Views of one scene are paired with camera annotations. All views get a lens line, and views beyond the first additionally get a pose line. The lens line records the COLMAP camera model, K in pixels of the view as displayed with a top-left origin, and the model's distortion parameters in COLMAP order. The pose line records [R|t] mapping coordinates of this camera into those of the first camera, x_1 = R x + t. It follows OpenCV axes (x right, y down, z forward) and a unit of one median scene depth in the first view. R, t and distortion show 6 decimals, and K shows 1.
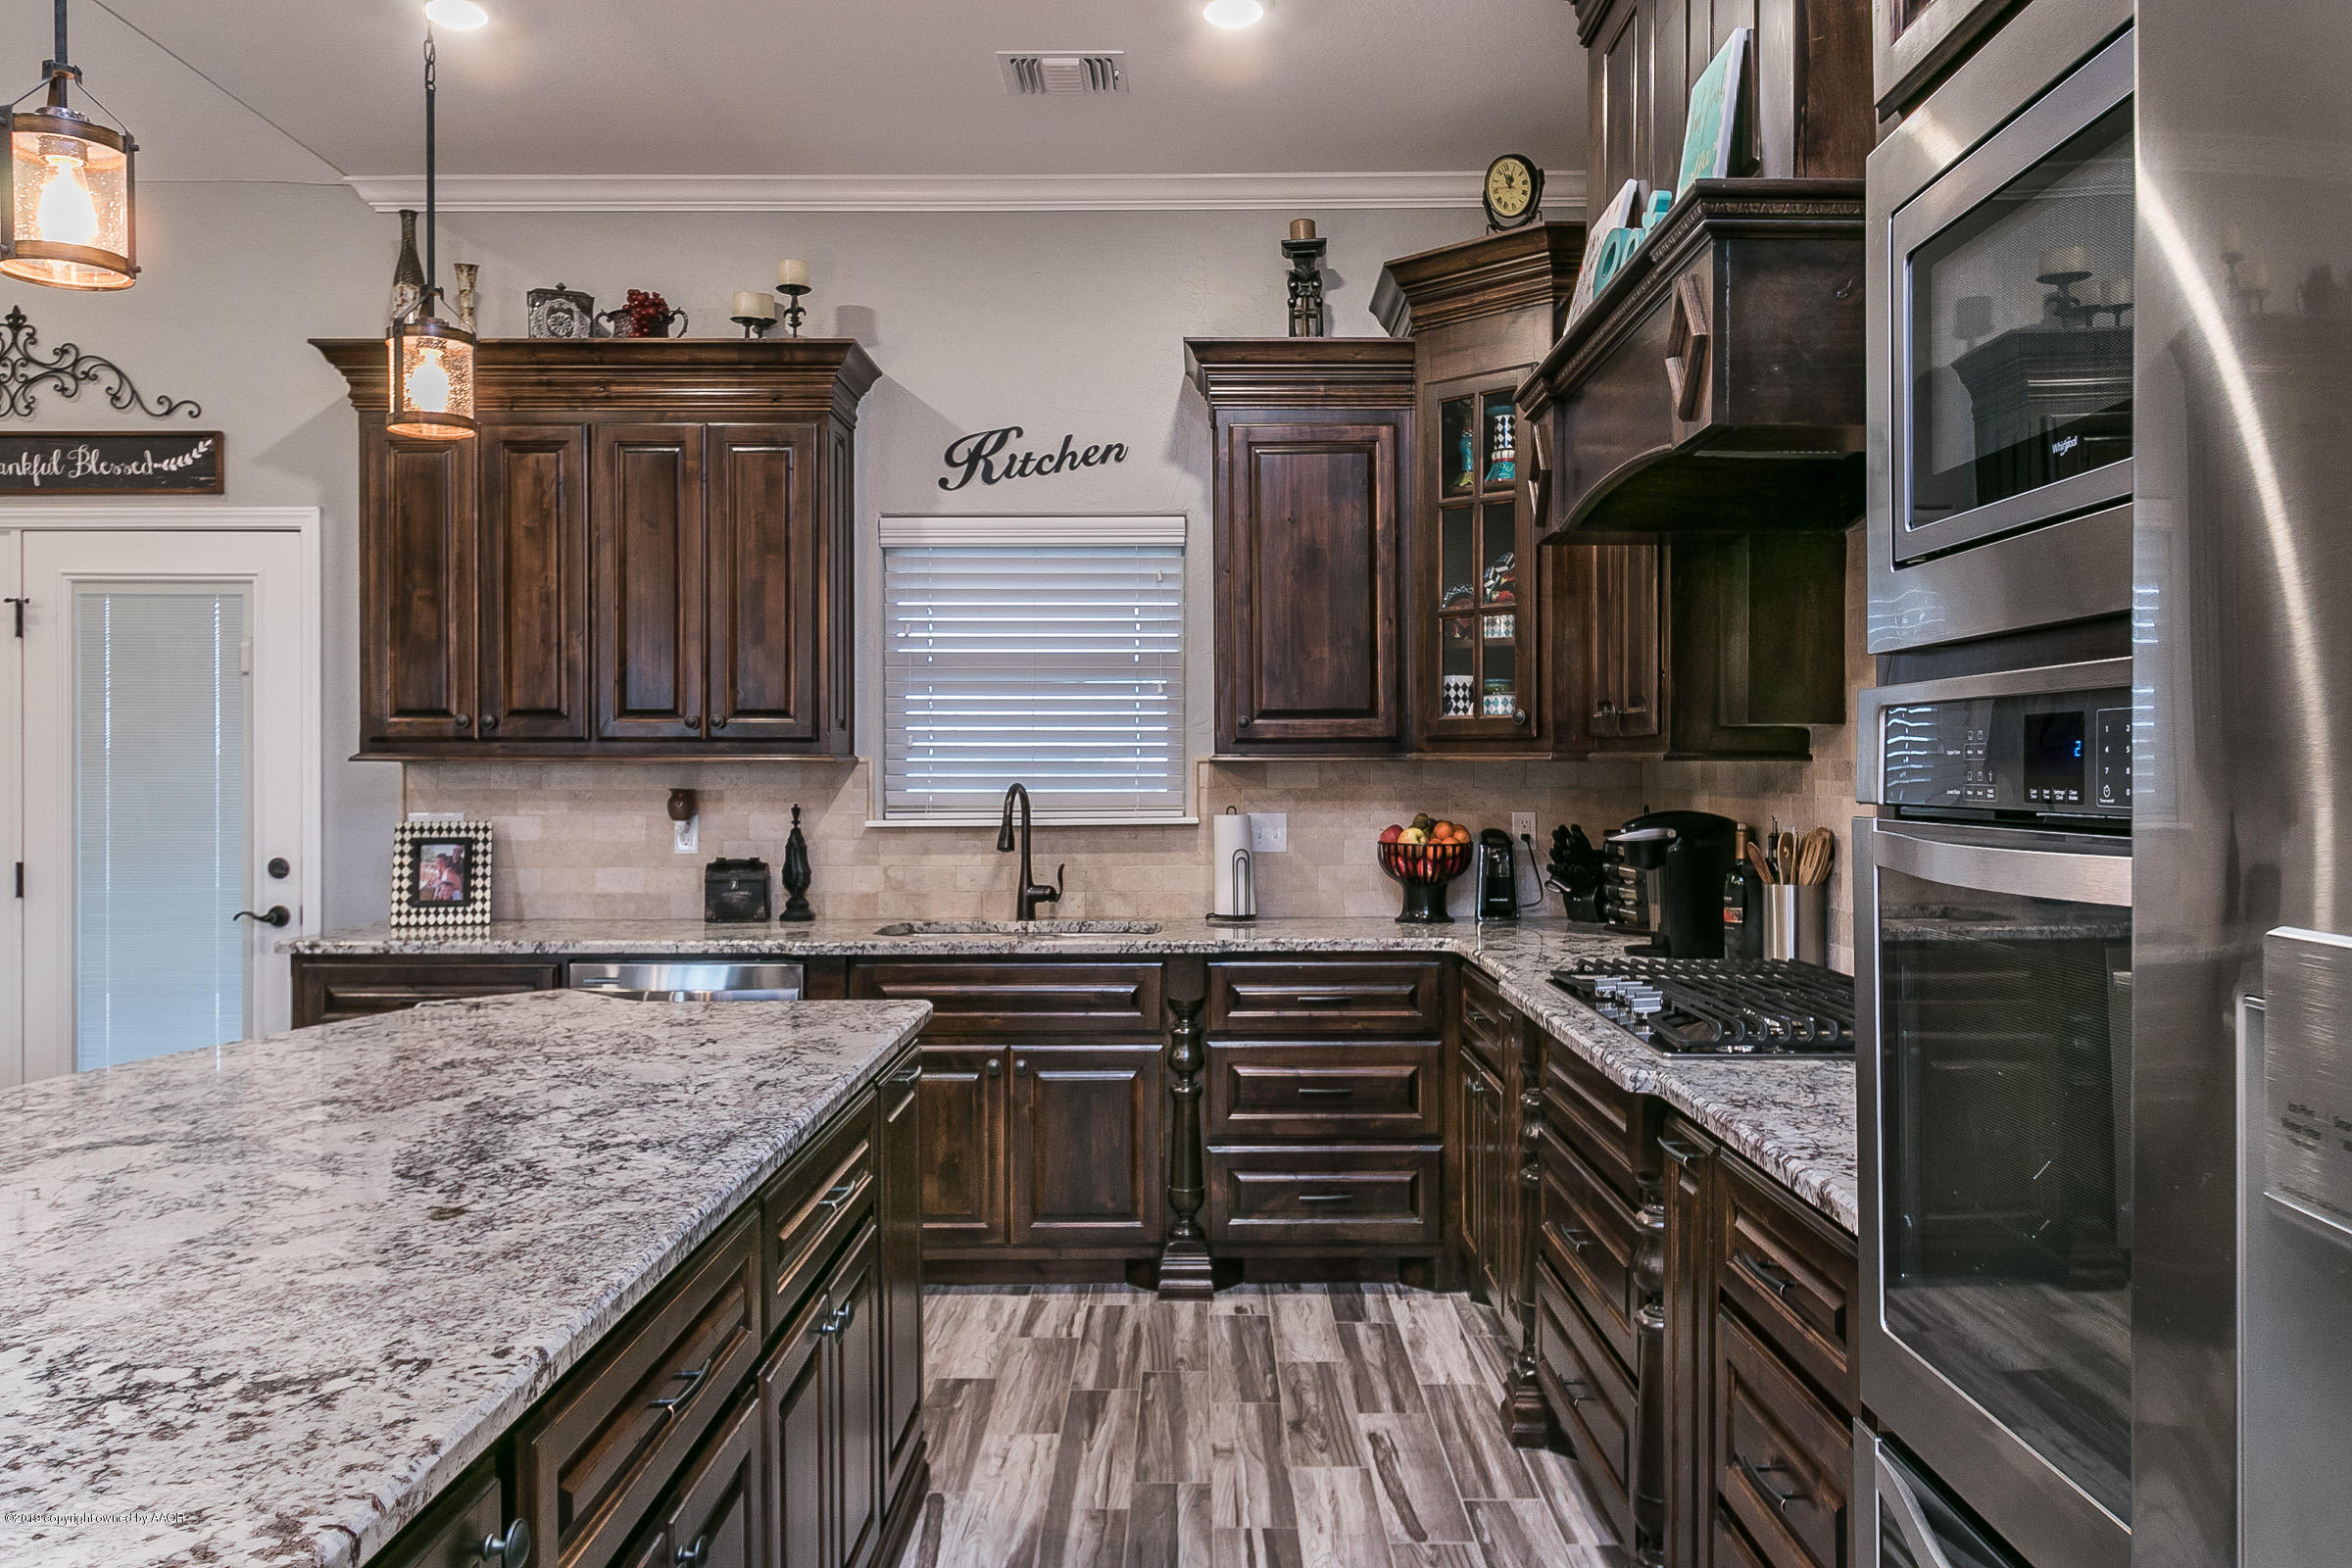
lens RADIAL K [[1921.2, 0, 1216.5], [0, 1921.2, 773.9], [0, 0, 1]] dist [0.020889, -0.019187]
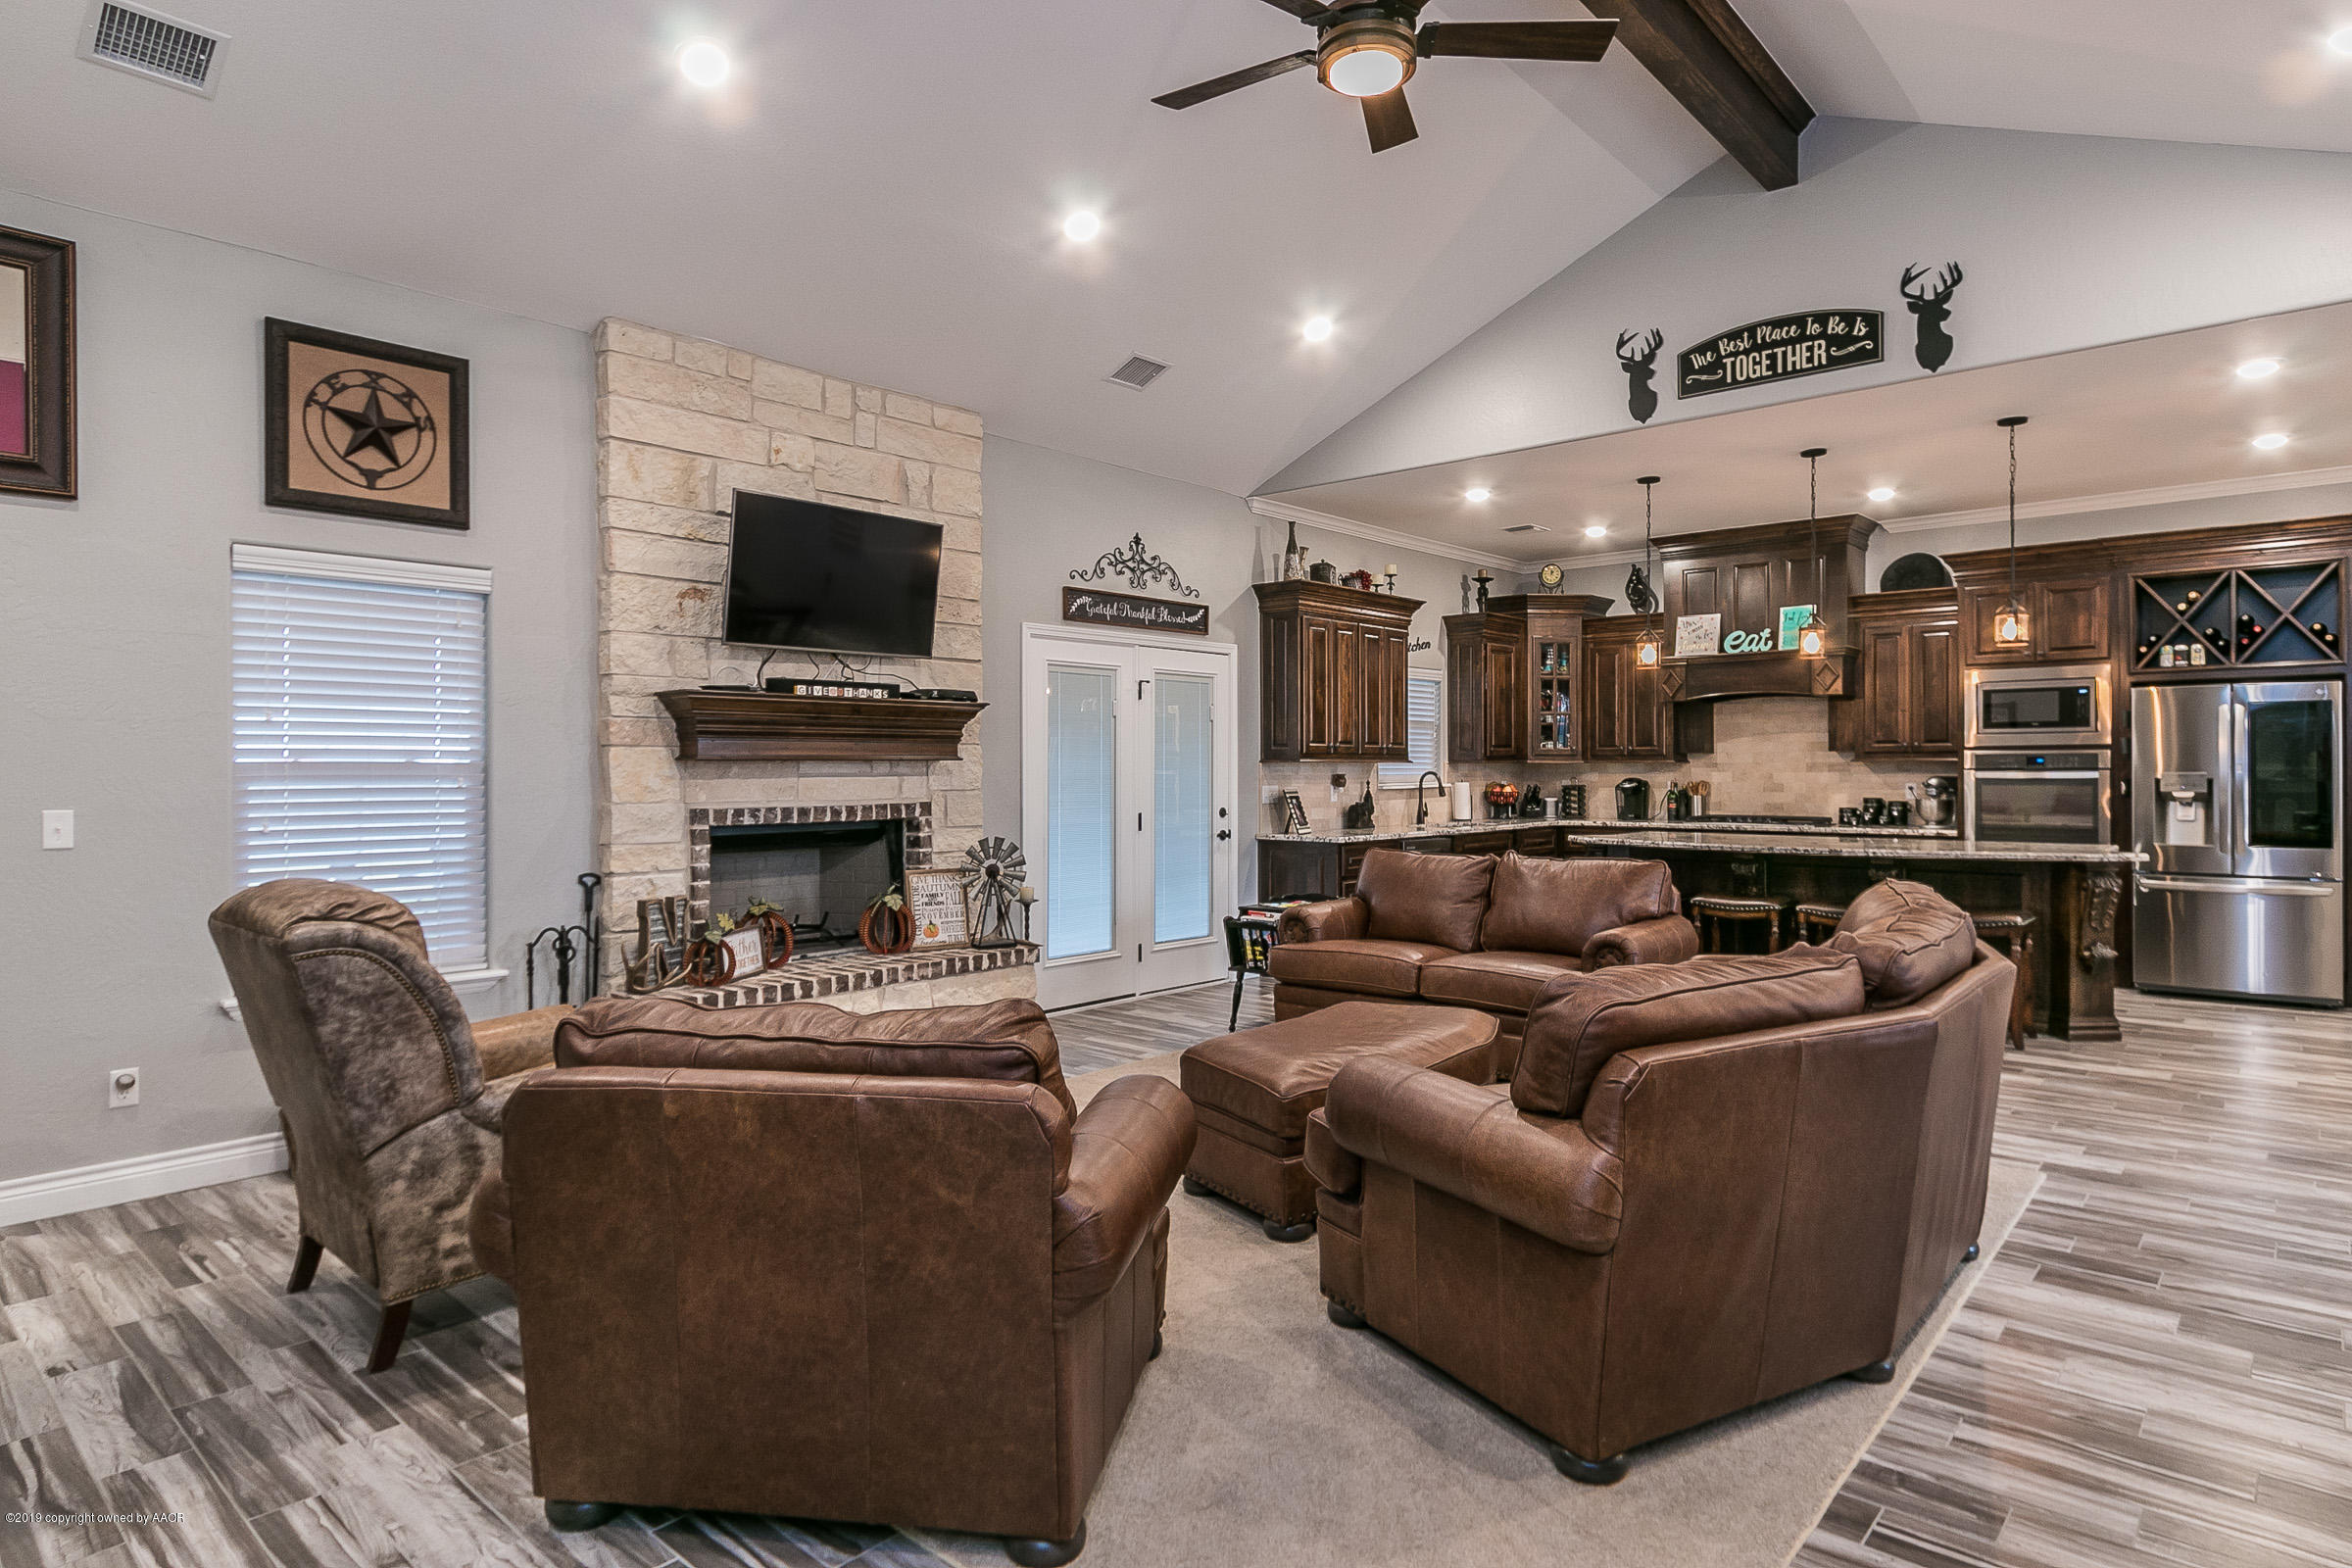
lens RADIAL K [[1278.3, 0, 1191.3], [0, 1278.3, 770.9], [0, 0, 1]] dist [0.003947, -0.002851]
pose [[0.663140, -0.002643, 0.748491, -1.614518], [0.004558, 0.999989, -0.000507, 0.003793], [-0.748481, 0.003748, 0.663145, 0.087214]]
